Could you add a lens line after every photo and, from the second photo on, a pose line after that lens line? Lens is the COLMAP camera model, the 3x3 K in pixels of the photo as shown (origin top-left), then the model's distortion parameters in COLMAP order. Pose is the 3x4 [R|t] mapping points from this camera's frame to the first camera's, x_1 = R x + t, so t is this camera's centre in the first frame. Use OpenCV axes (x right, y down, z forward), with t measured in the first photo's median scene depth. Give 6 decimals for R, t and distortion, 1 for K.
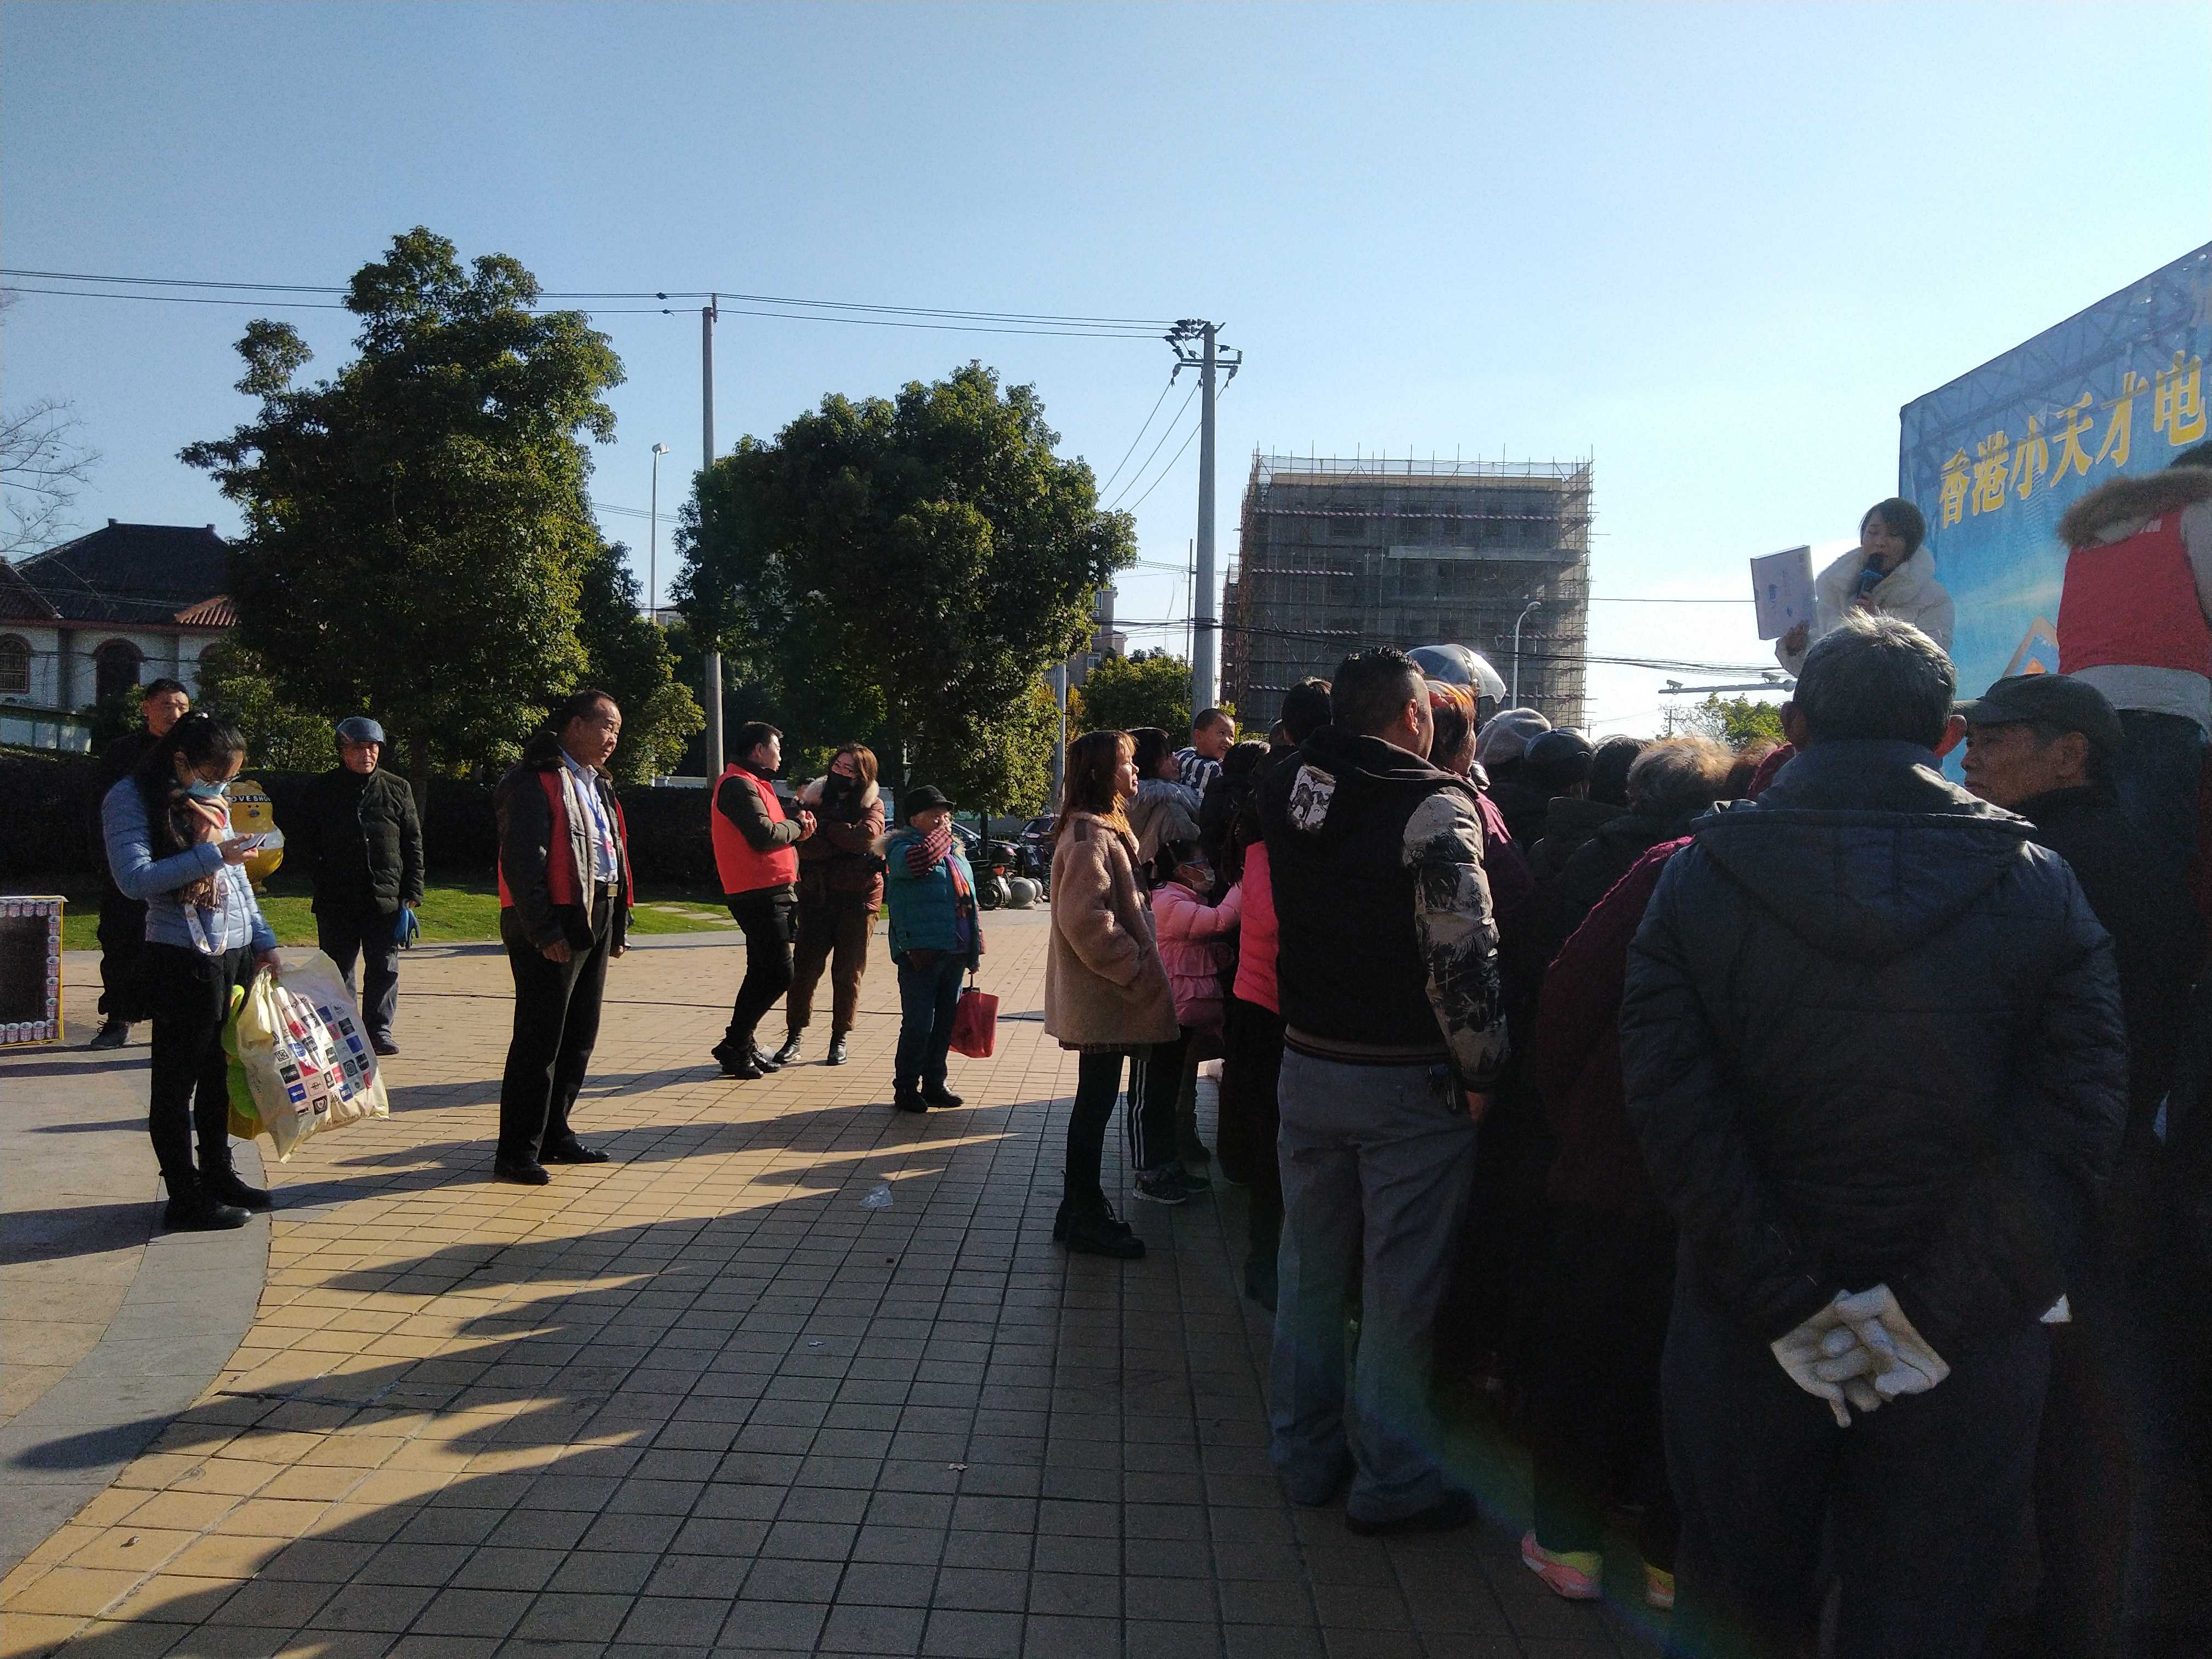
lens RADIAL K [[1740.0, 0, 1082.6], [0, 1740.0, 826.4], [0, 0, 1]] dist [0.004273, -0.006822]
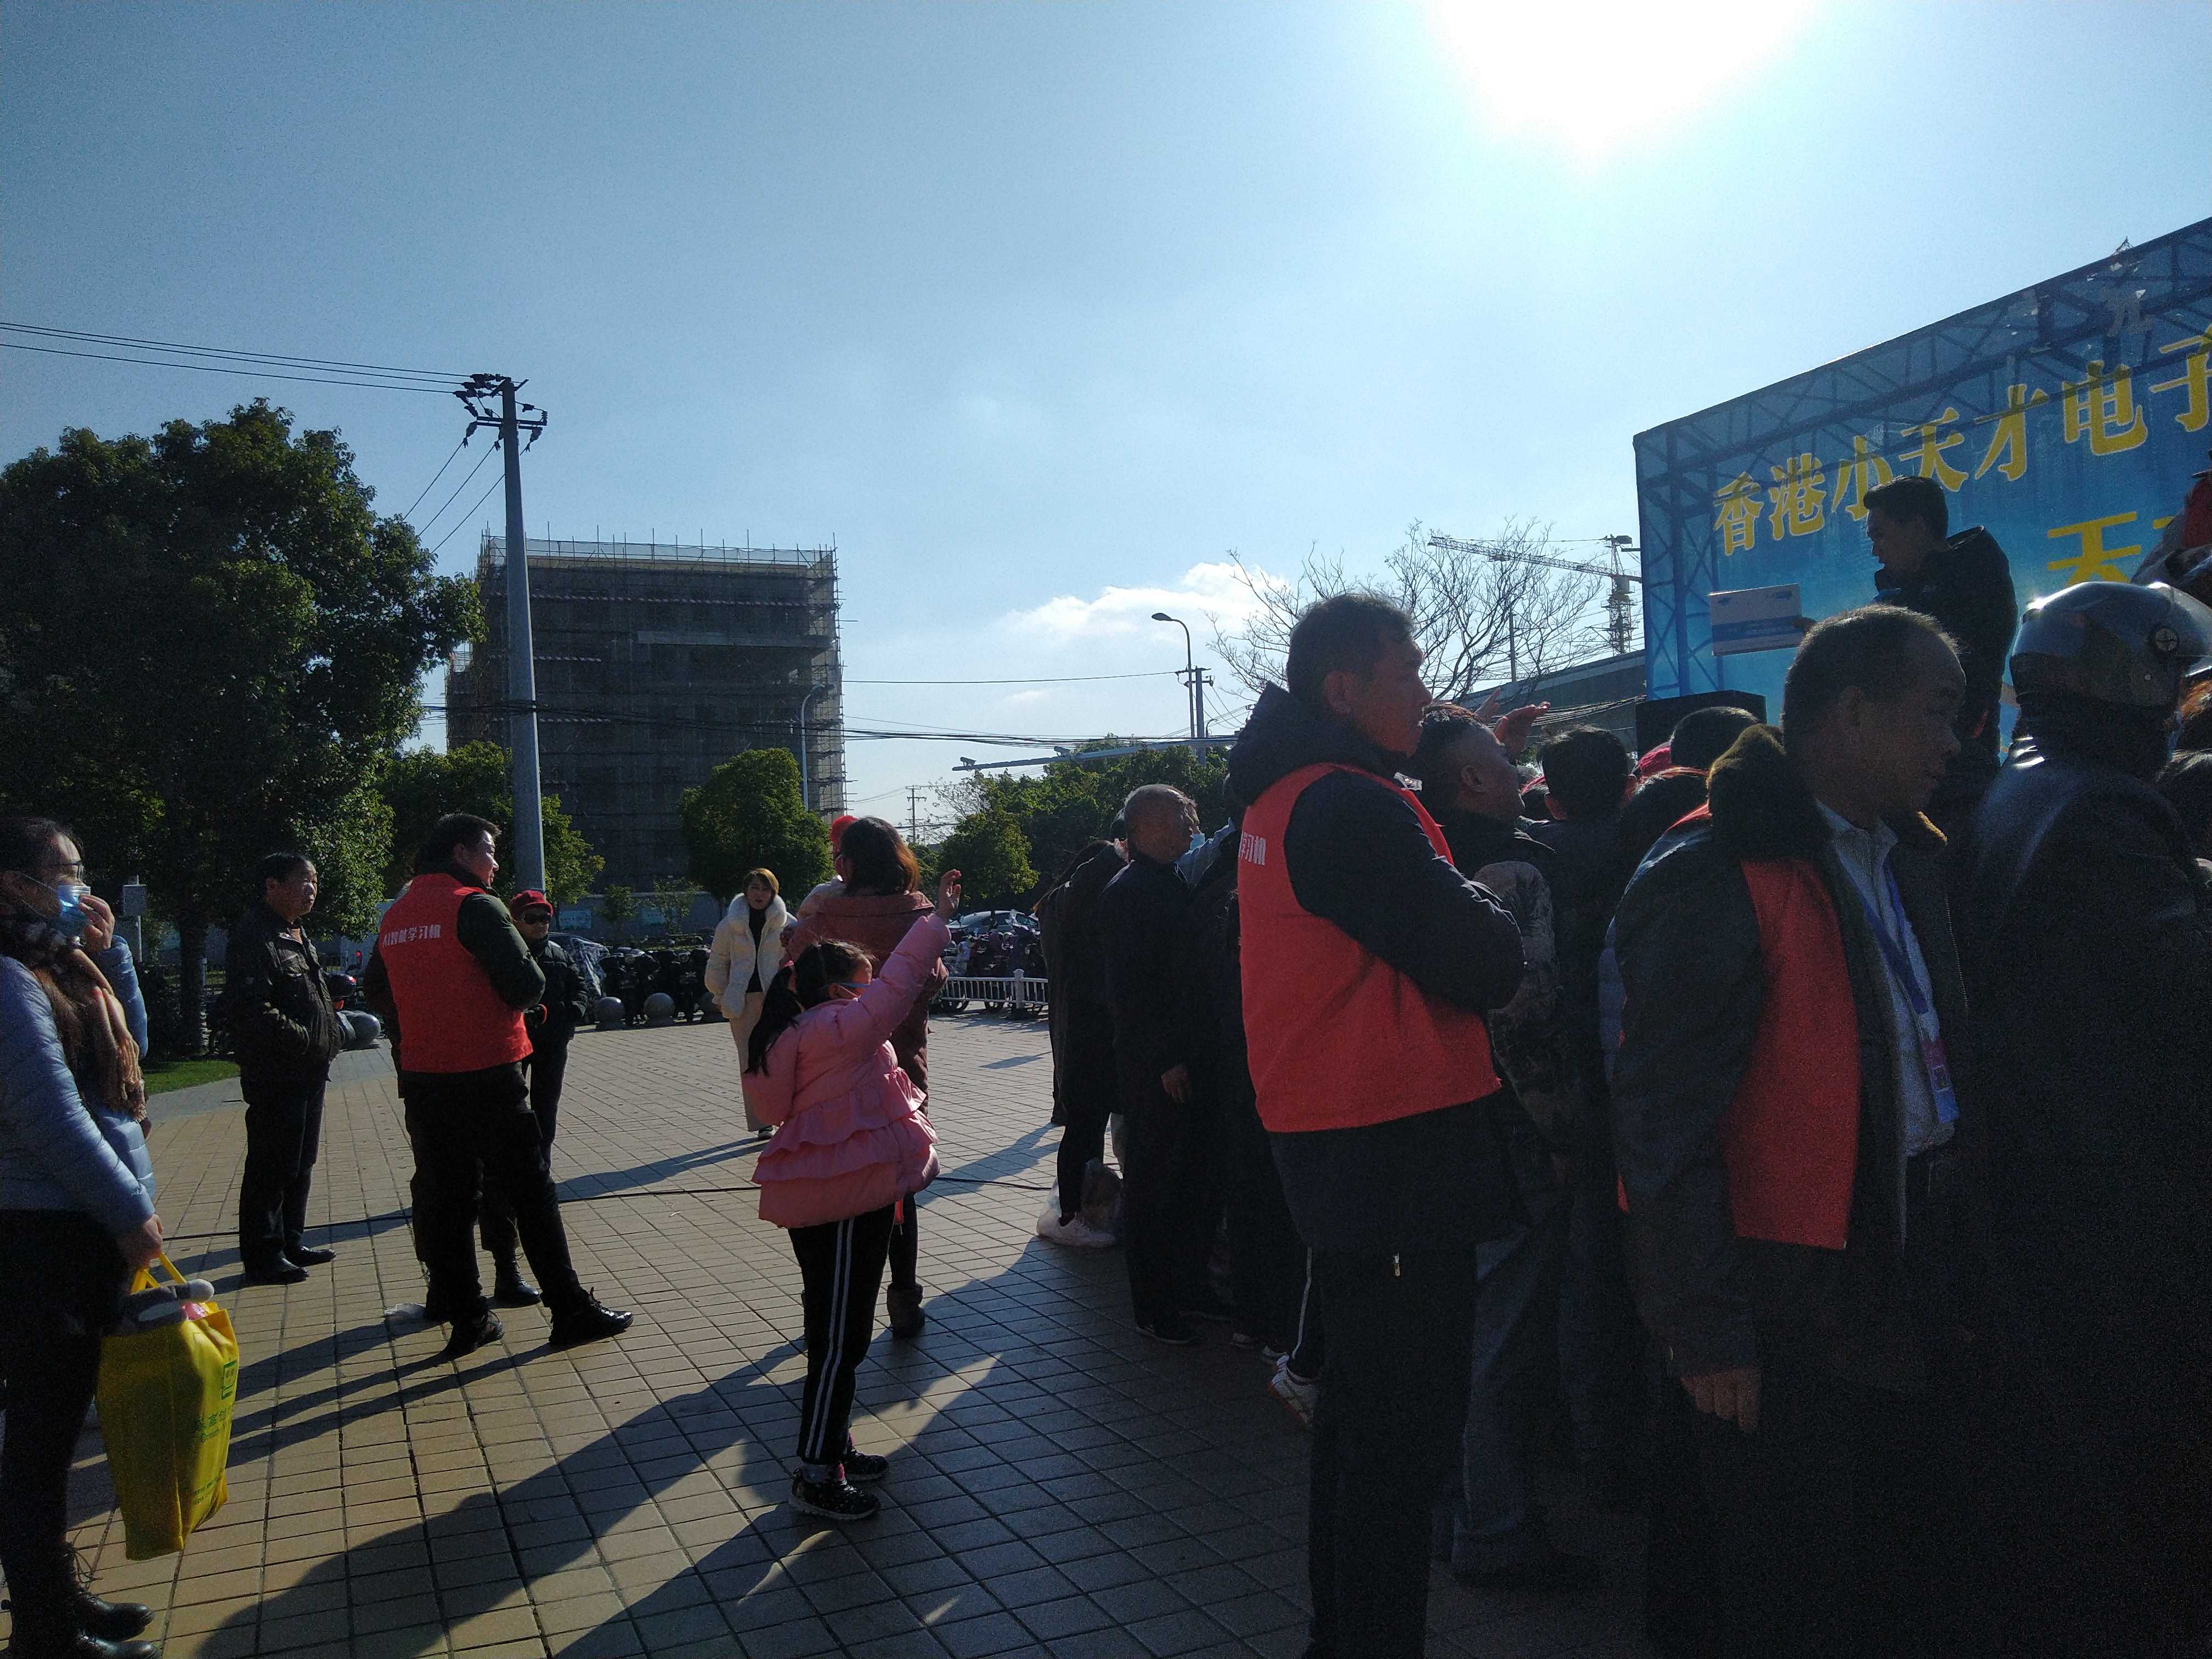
lens RADIAL K [[1740.0, 0, 1091.7], [0, 1740.0, 826.6], [0, 0, 1]] dist [0.004273, -0.006822]
pose [[0.902506, -0.049328, 0.427843, -0.070802], [0.070834, 0.996892, -0.034482, -0.003539], [-0.424813, 0.061427, 0.903195, 0.081401]]
